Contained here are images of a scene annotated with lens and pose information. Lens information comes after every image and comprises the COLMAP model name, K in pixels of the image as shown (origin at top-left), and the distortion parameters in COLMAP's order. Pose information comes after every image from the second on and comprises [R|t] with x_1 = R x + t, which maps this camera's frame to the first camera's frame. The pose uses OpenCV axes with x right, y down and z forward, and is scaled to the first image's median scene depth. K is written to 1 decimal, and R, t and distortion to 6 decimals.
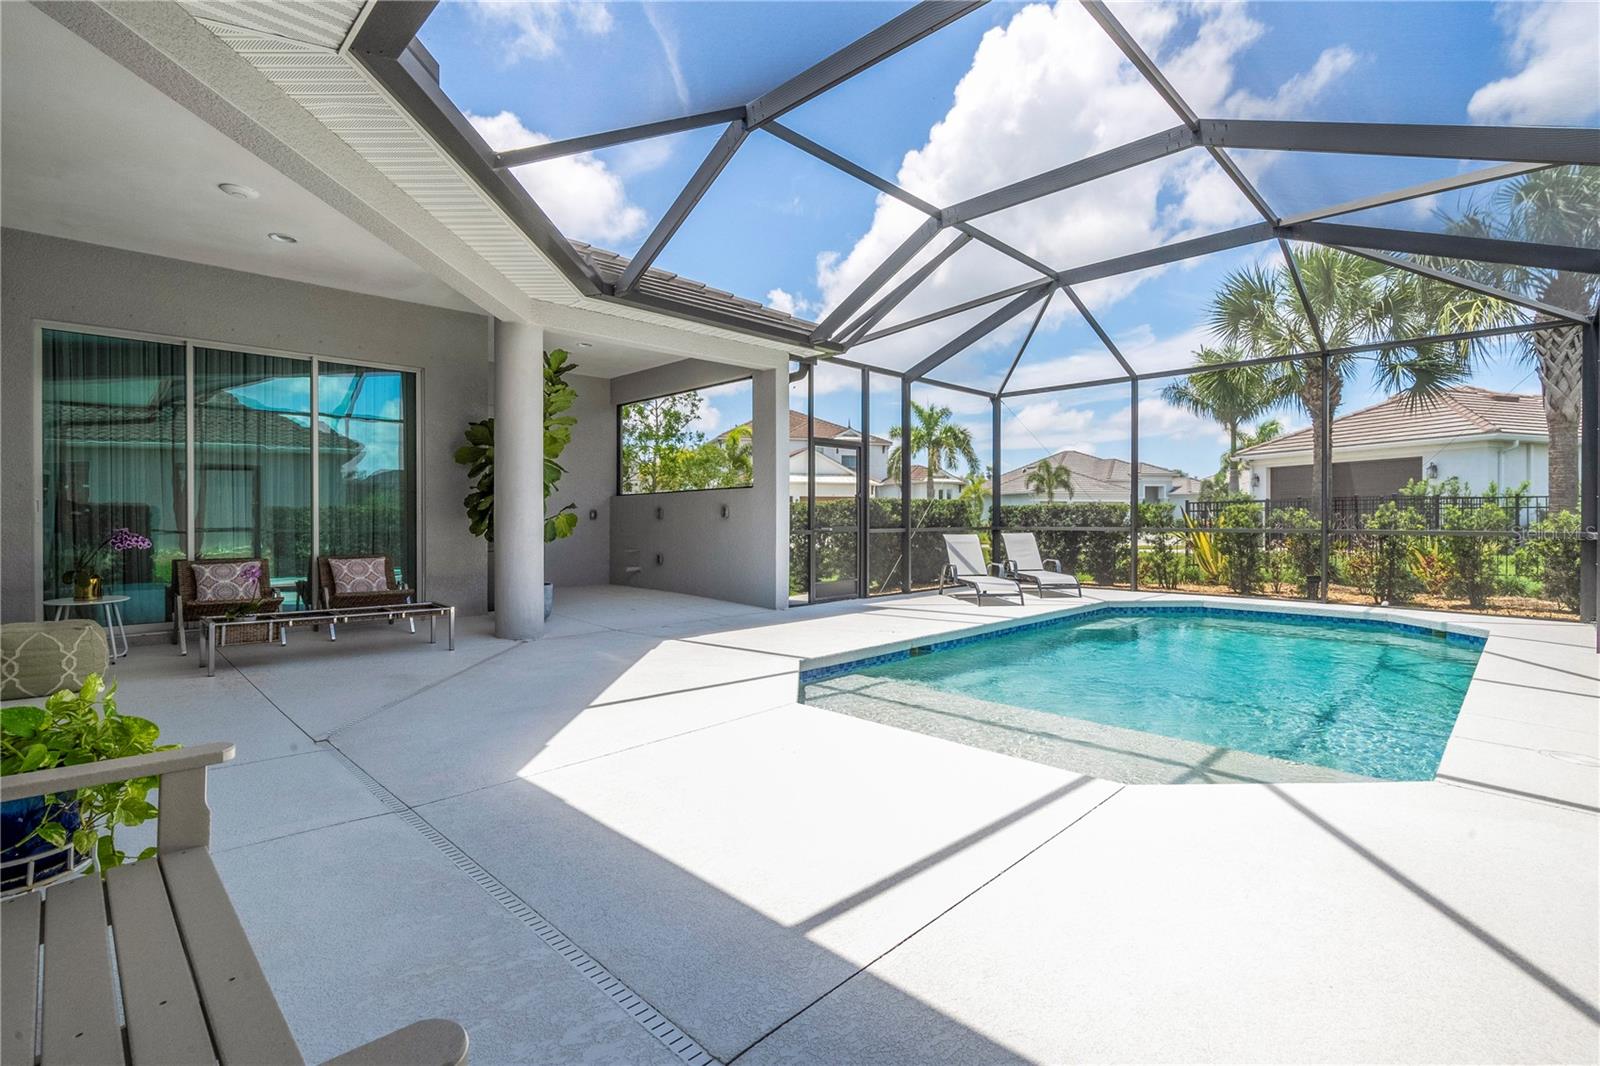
lens RADIAL K [[722.3, 0, 804.1], [0, 722.3, 519.4], [0, 0, 1]] dist [-0.004393, 0.003529]
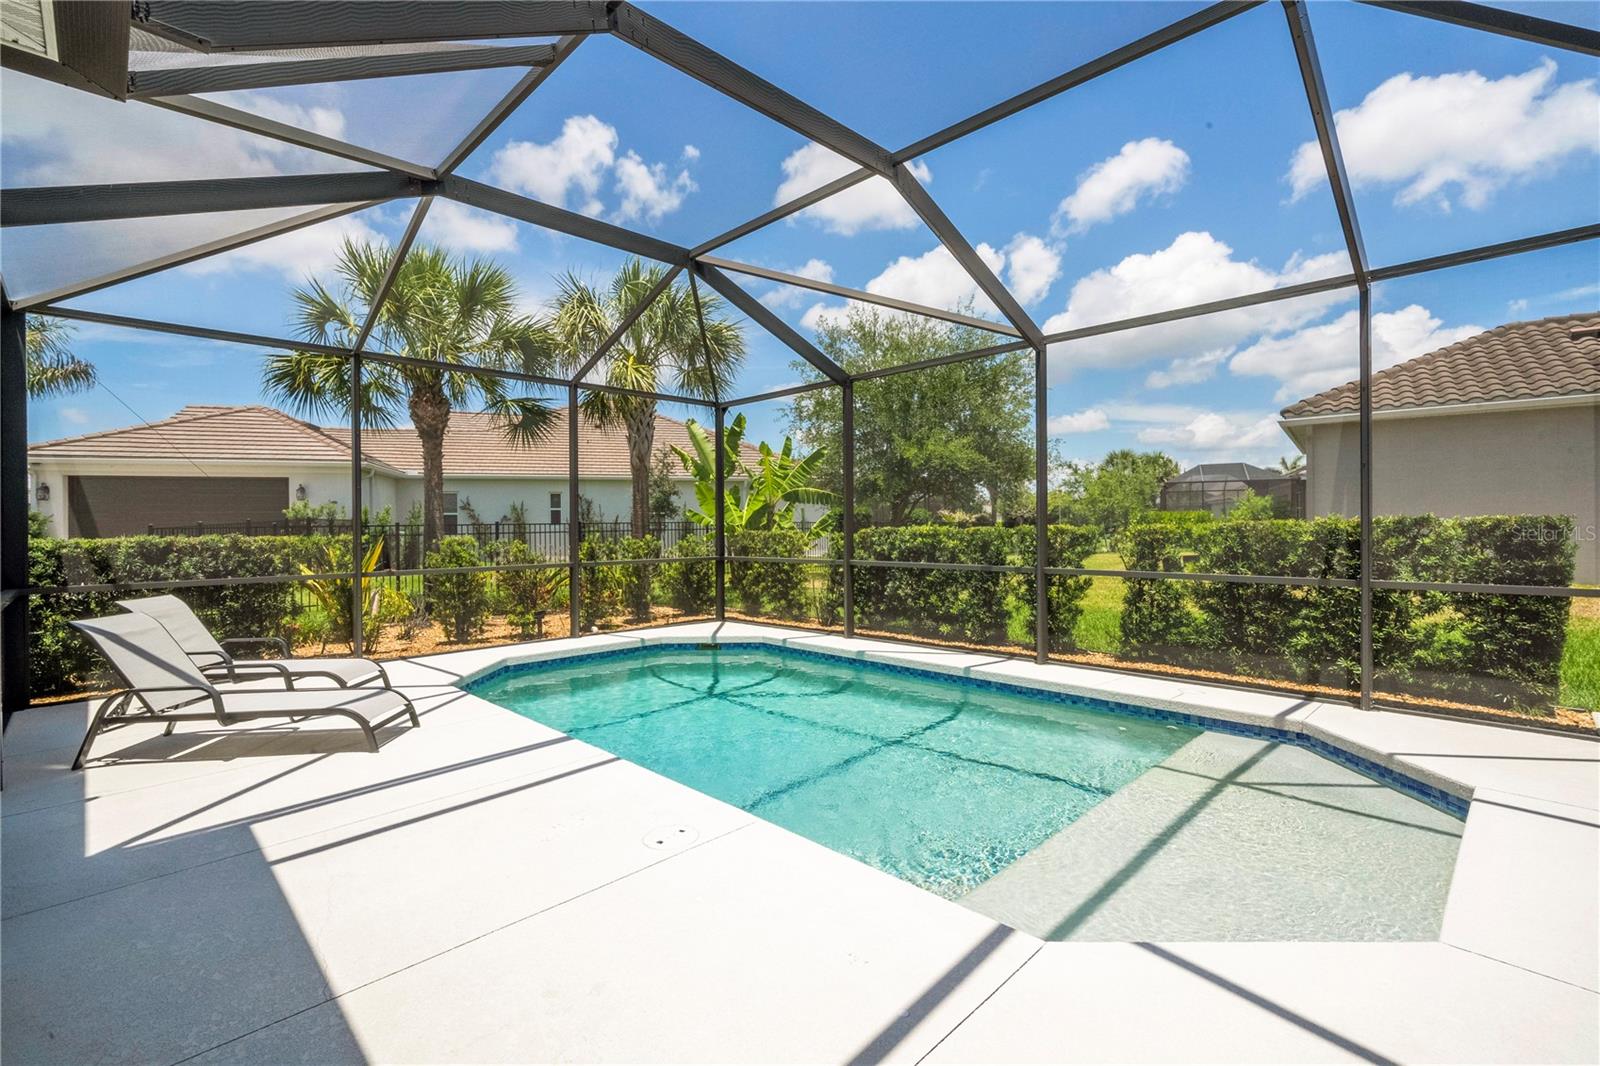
lens RADIAL K [[722.3, 0, 800.6], [0, 722.3, 528.8], [0, 0, 1]] dist [-0.004393, 0.003529]
pose [[0.016650, -0.006211, 0.999842, -0.223945], [0.012440, 0.999905, 0.006004, -0.029711], [-0.999784, 0.012338, 0.016726, 0.577750]]
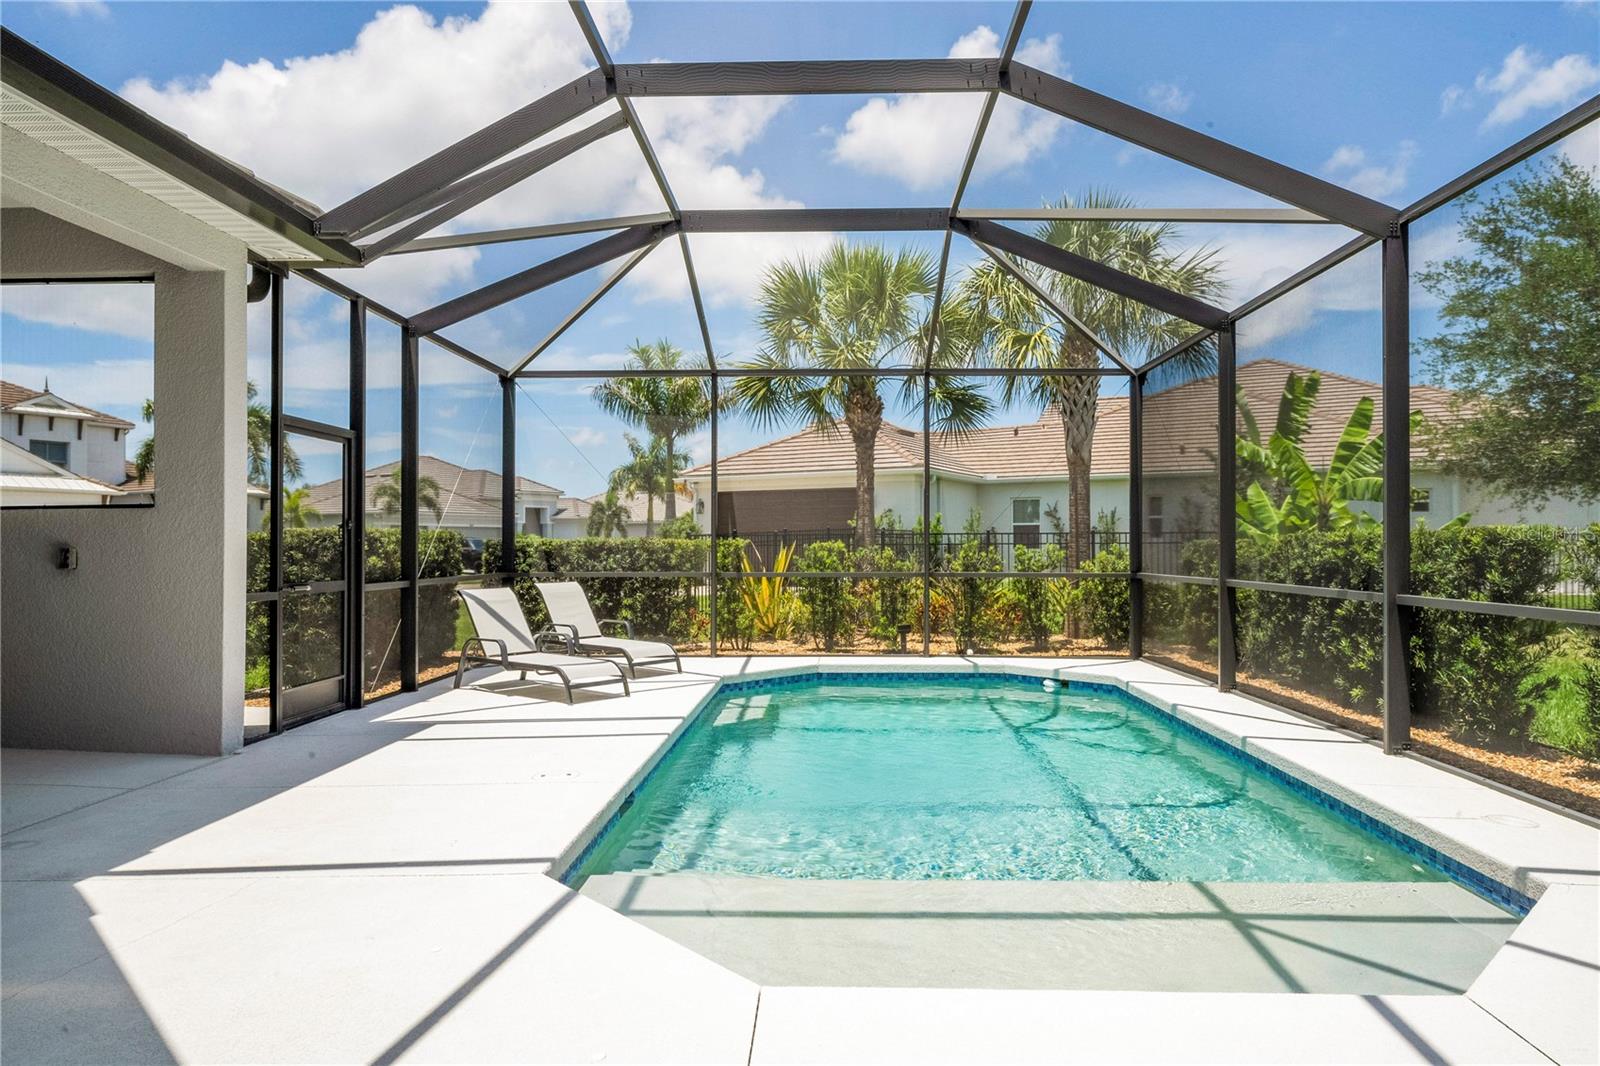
lens RADIAL K [[979.0, 0, 802.5], [0, 979.0, 538.8], [0, 0, 1]] dist [0.010009, 0.001198]
pose [[0.736820, 0.004658, 0.676073, -0.166437], [0.002275, 0.999954, -0.009369, -0.013827], [-0.676085, 0.008441, 0.736776, 0.189607]]
